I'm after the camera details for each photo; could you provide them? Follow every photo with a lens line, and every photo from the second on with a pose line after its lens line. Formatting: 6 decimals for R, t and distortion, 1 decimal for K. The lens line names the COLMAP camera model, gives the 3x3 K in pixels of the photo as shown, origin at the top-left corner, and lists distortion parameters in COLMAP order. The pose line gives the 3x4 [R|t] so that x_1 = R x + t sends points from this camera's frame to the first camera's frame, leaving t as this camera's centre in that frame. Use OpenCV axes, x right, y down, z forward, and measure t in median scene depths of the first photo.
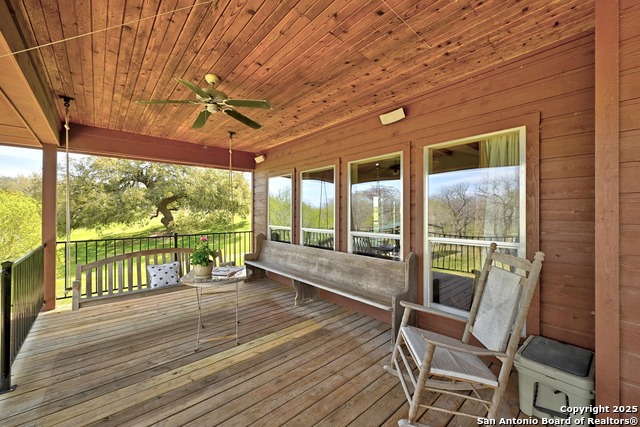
lens RADIAL K [[251.6, 0, 323.2], [0, 251.6, 206.6], [0, 0, 1]] dist [-0.000121, 0.000002]
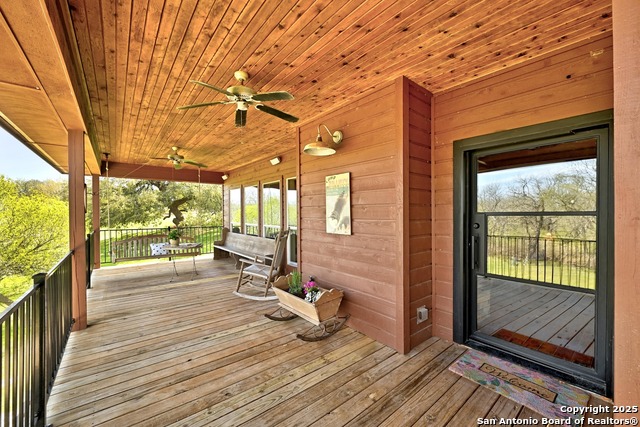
lens RADIAL K [[257.2, 0, 320.0], [0, 257.2, 213.5], [0, 0, 1]] dist [-0.000200, -0.000082]
pose [[0.998141, 0.001215, -0.060935, 0.077073], [0.000225, 0.999721, 0.023619, -0.002279], [0.060946, -0.023589, 0.997862, -0.092428]]
